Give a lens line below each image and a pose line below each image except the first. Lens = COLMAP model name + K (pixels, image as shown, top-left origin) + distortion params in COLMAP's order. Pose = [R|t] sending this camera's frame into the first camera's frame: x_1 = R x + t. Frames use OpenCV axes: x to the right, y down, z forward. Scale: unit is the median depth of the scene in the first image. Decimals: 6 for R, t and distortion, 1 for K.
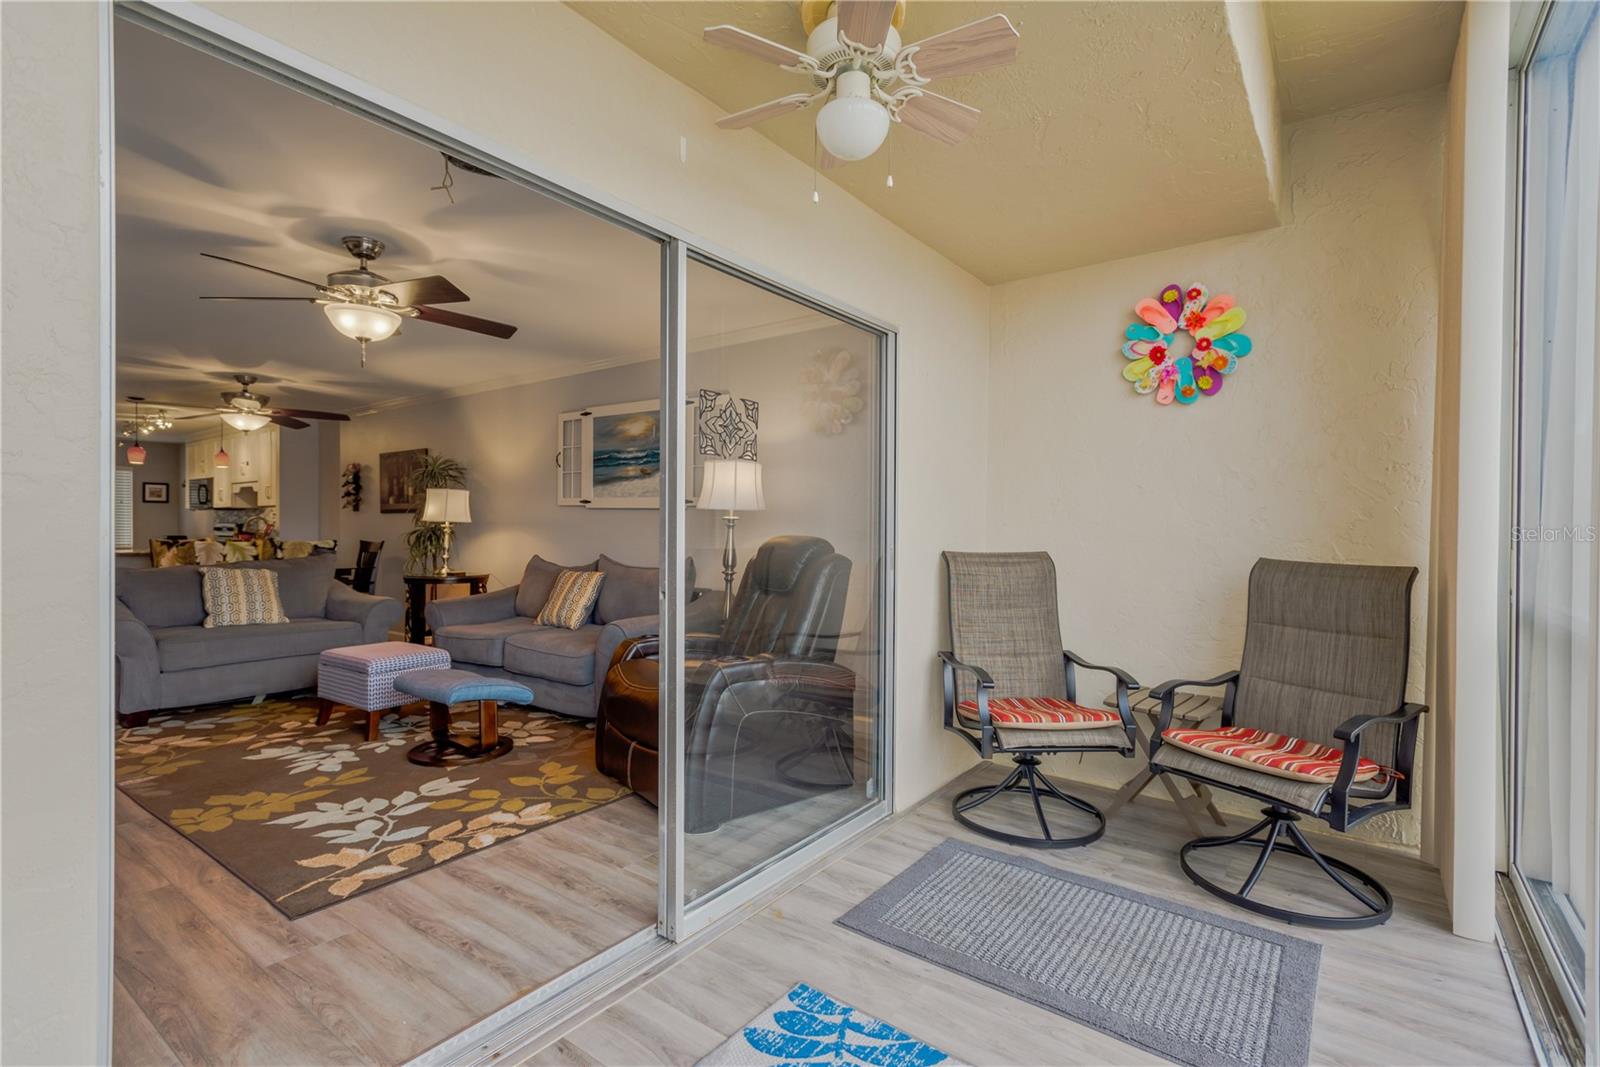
lens RADIAL K [[744.9, 0, 805.1], [0, 744.9, 533.9], [0, 0, 1]] dist [0.020044, -0.006517]
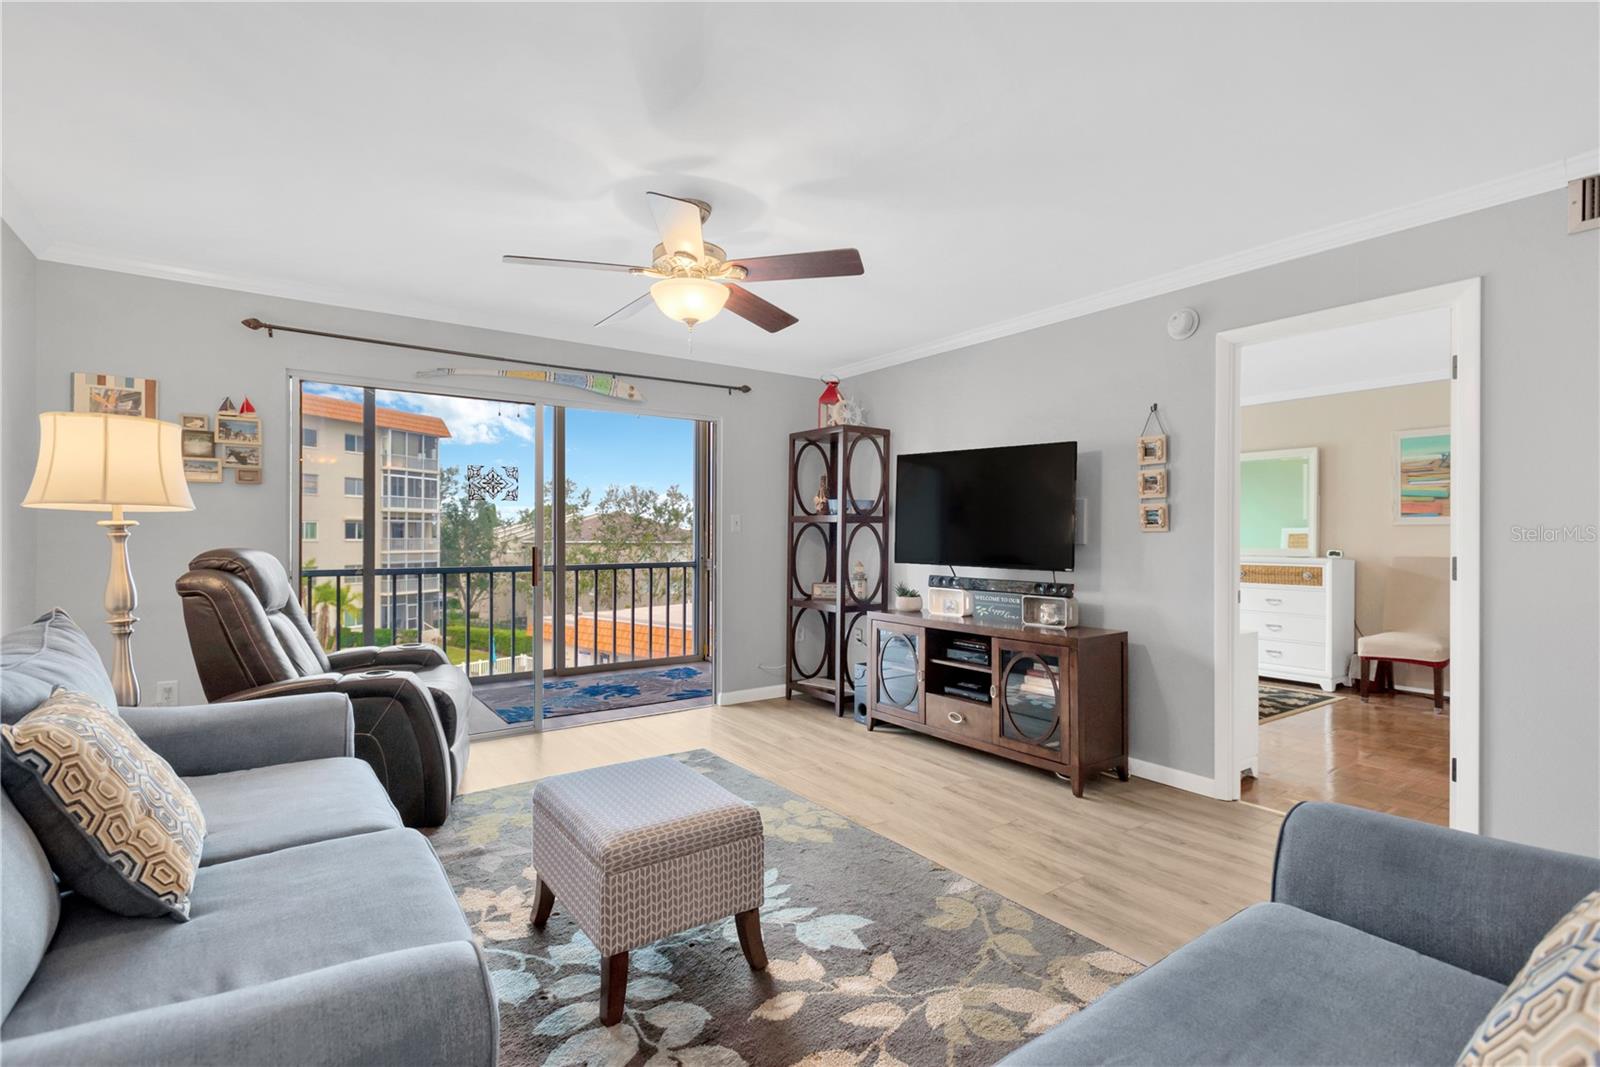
lens RADIAL K [[744.9, 0, 805.6], [0, 744.9, 534.3], [0, 0, 1]] dist [0.020044, -0.006517]
pose [[-0.953899, -0.008558, 0.300005, -0.615299], [-0.007126, 0.999957, 0.005869, -0.016256], [-0.300042, 0.003461, -0.953920, 1.122836]]
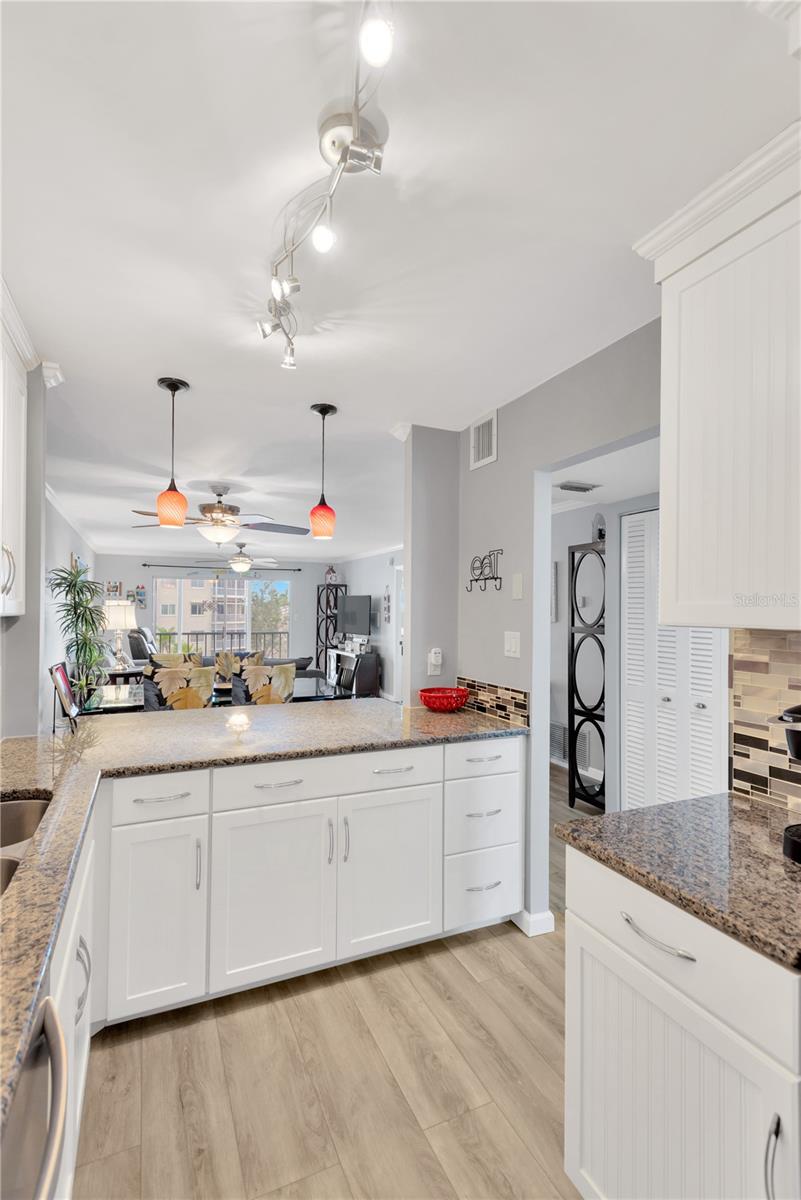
lens RADIAL K [[558.7, 0, 407.0], [0, 558.7, 598.9], [0, 0, 1]] dist [0.020044, -0.006517]
pose [[-0.879674, -0.002008, 0.475574, -1.572123], [-0.009595, 0.999862, -0.013527, -0.069314], [-0.475481, -0.016462, -0.879572, 1.834752]]
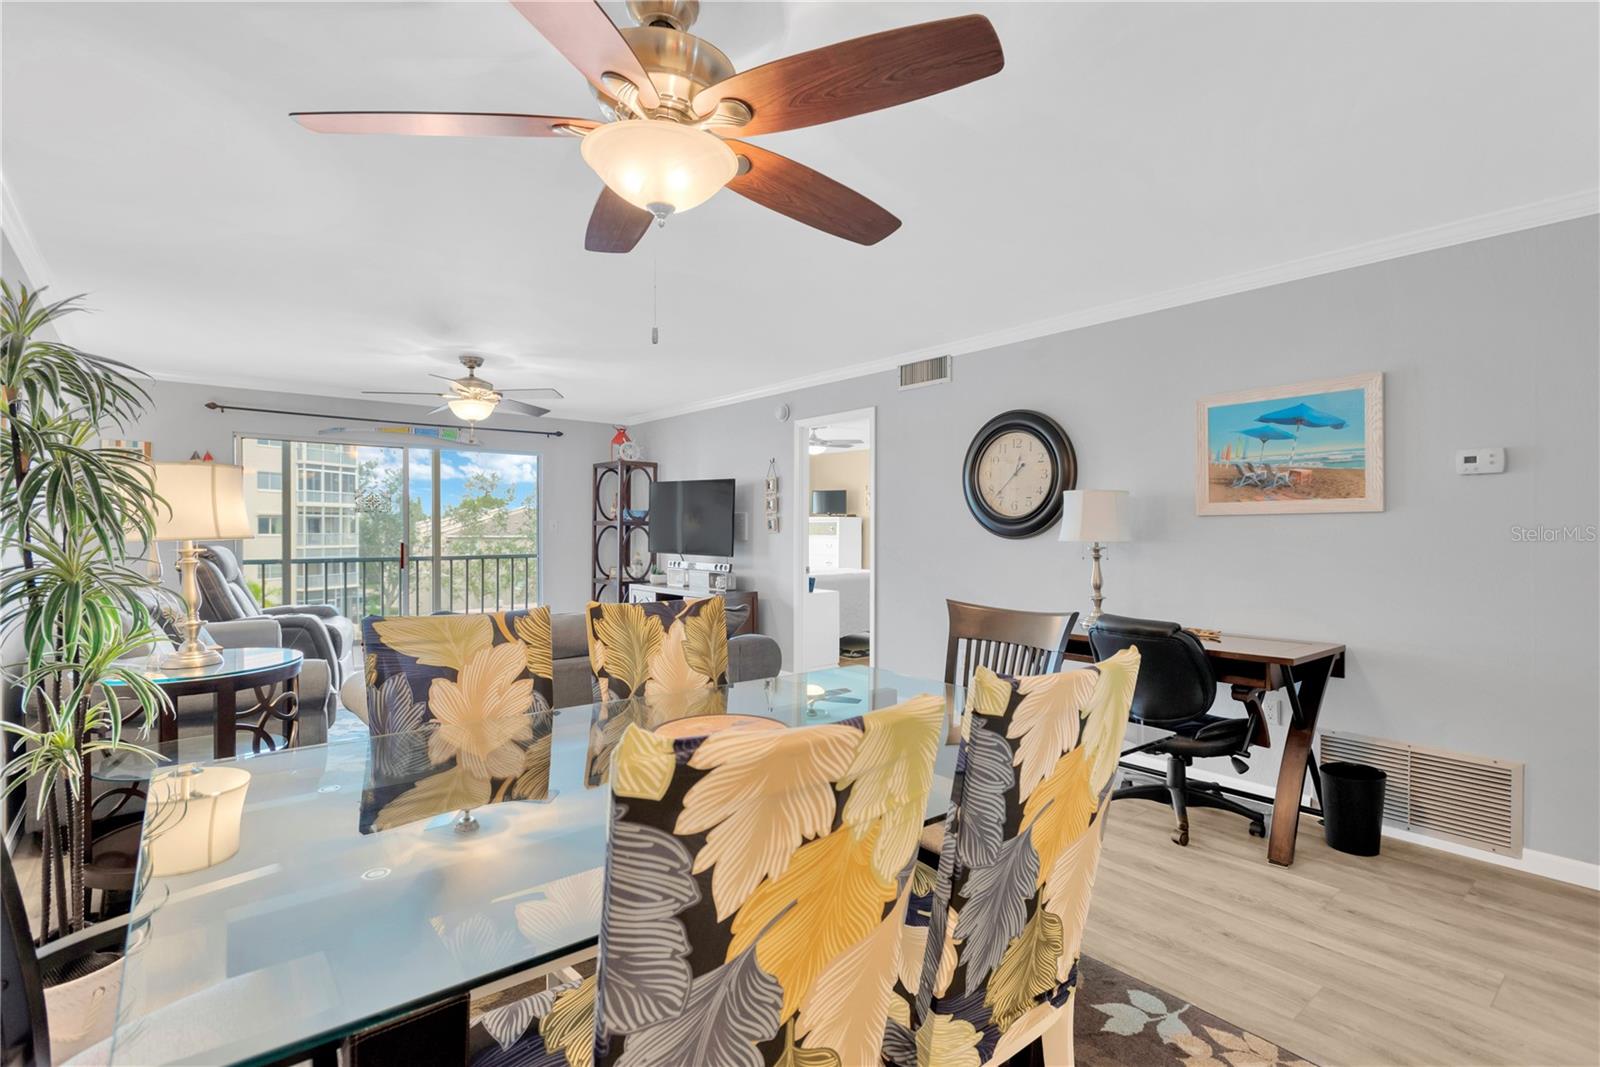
lens RADIAL K [[744.9, 0, 805.4], [0, 744.9, 532.8], [0, 0, 1]] dist [0.020044, -0.006517]
pose [[-0.974870, -0.009039, 0.222592, -1.024301], [-0.006531, 0.999907, 0.012000, -0.031327], [-0.222680, 0.010245, -0.974838, 1.503317]]
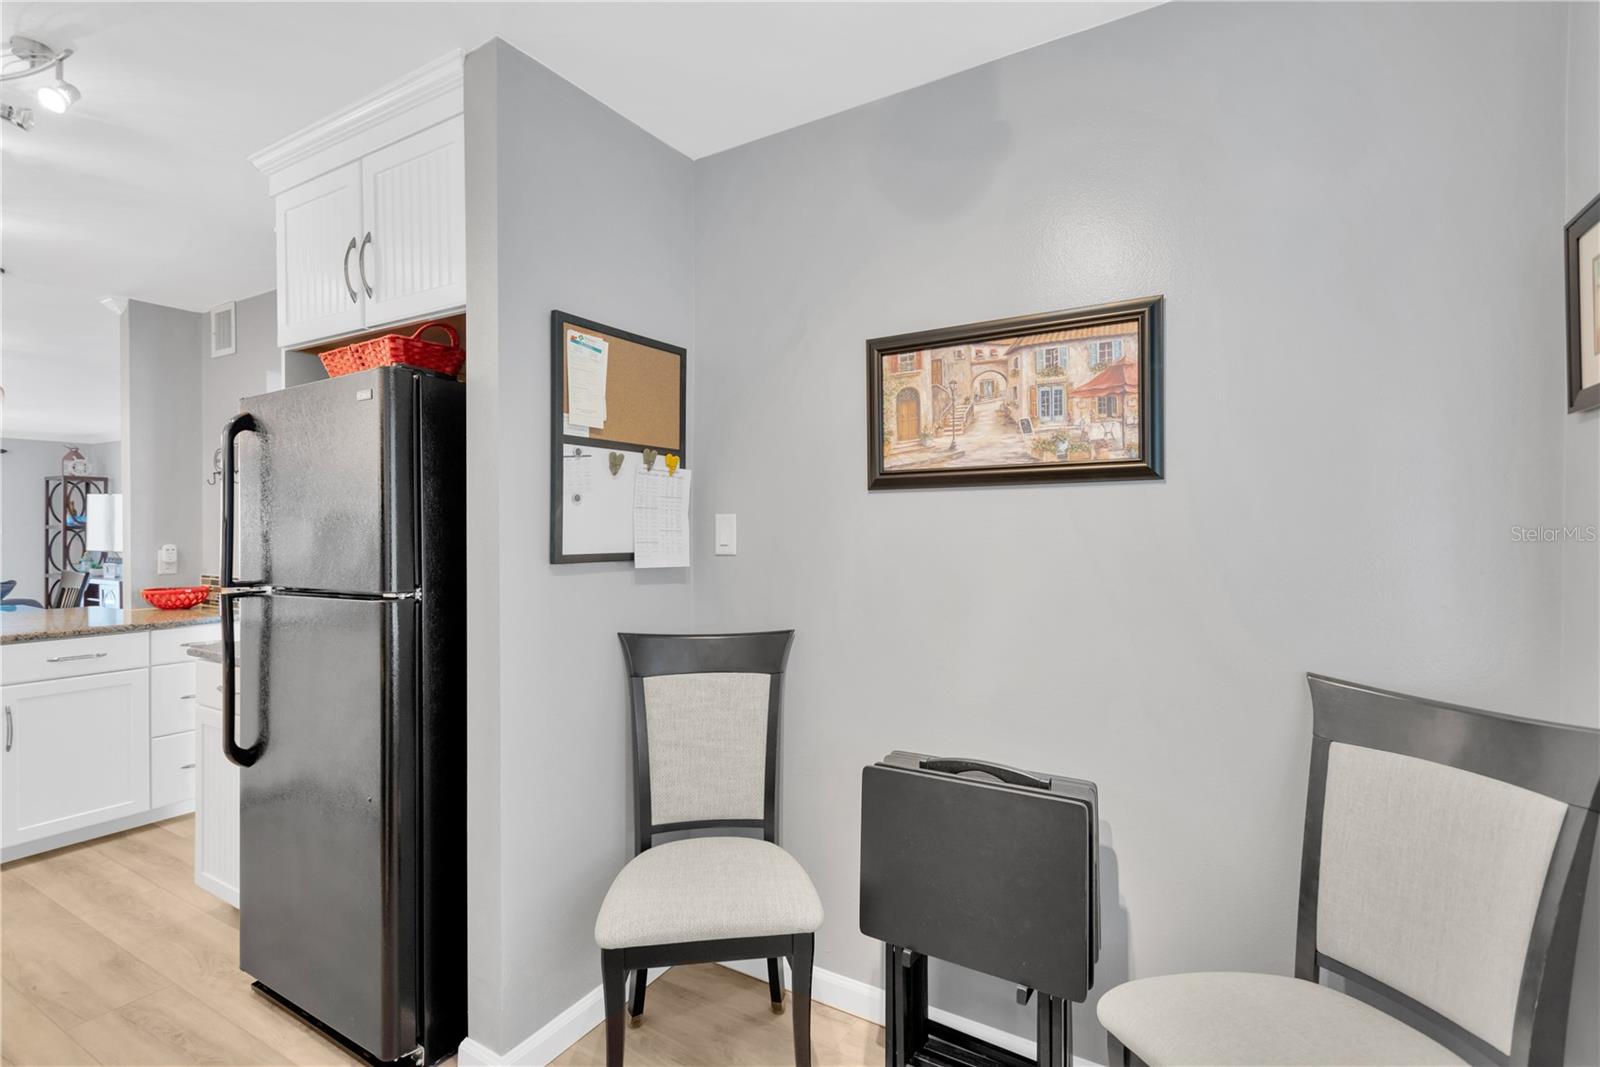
lens RADIAL K [[744.9, 0, 800.2], [0, 744.9, 526.1], [0, 0, 1]] dist [0.020044, -0.006517]
pose [[-0.994327, -0.000839, -0.106363, -1.841663], [-0.001943, 0.999945, 0.010275, -0.053885], [0.106348, 0.010424, -0.994274, 2.088336]]
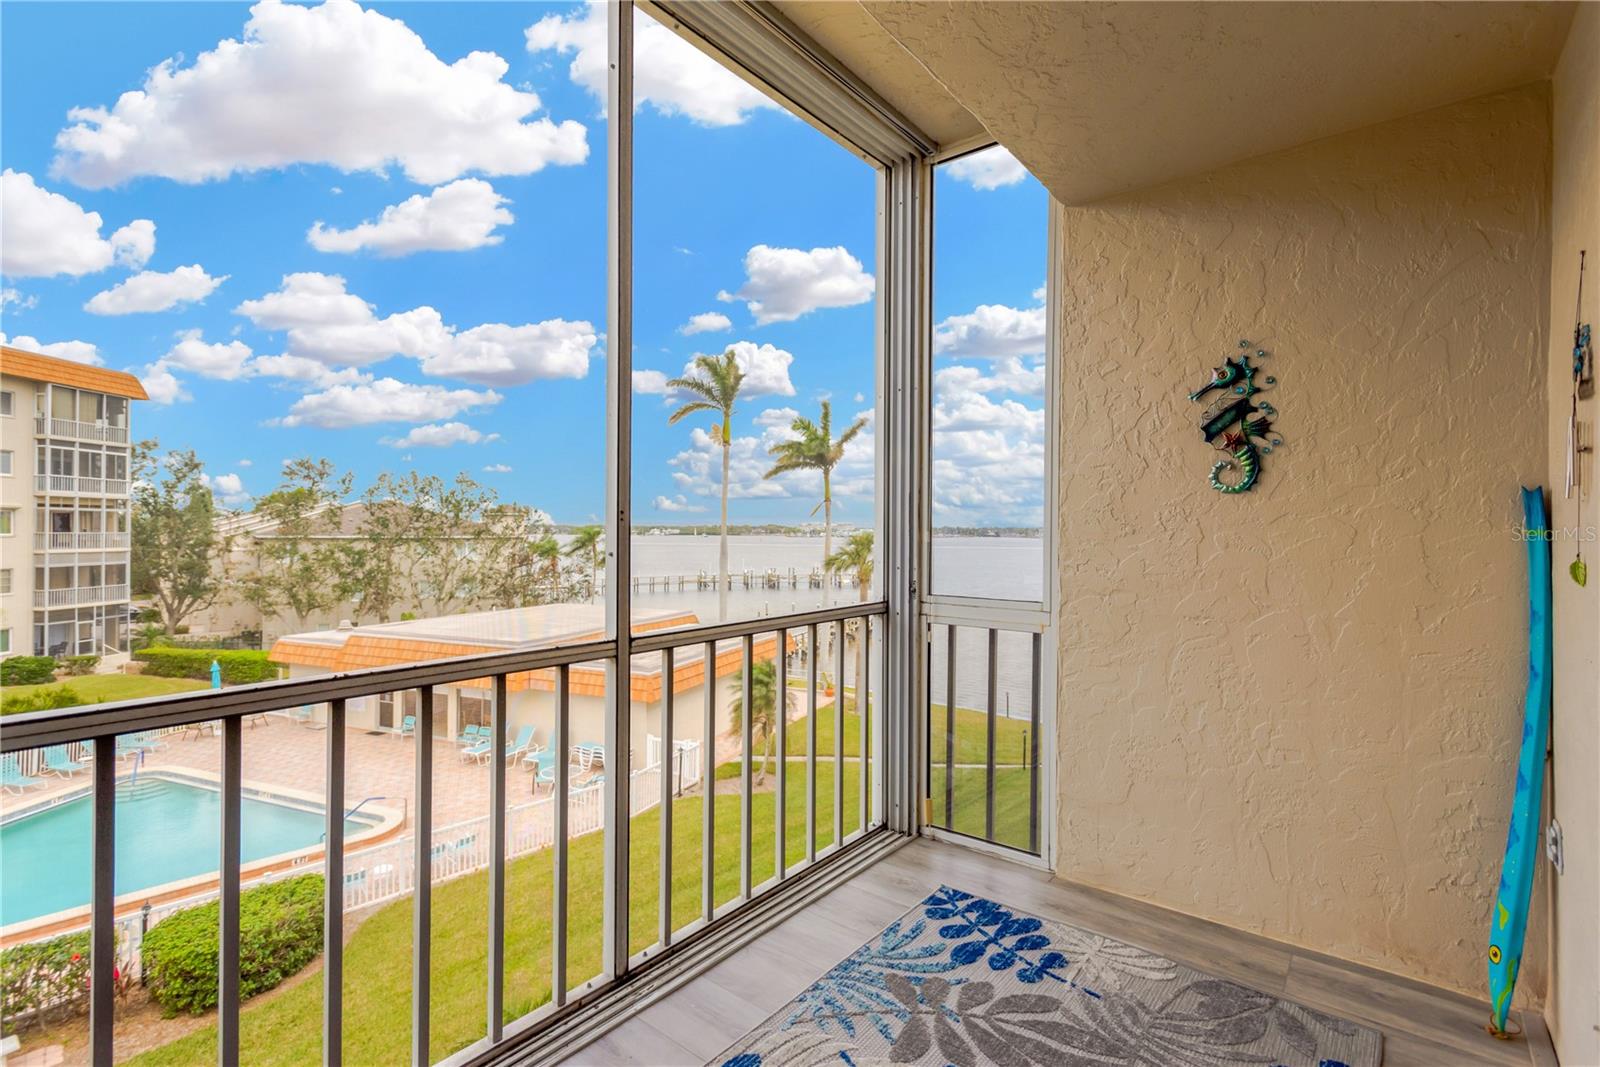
lens RADIAL K [[744.9, 0, 804.5], [0, 744.9, 526.0], [0, 0, 1]] dist [0.020044, -0.006517]
pose [[-0.999568, -0.011470, 0.027061, 0.037407], [-0.011451, 0.999934, 0.000874, -0.018488], [-0.027070, 0.000564, -0.999633, 0.480219]]
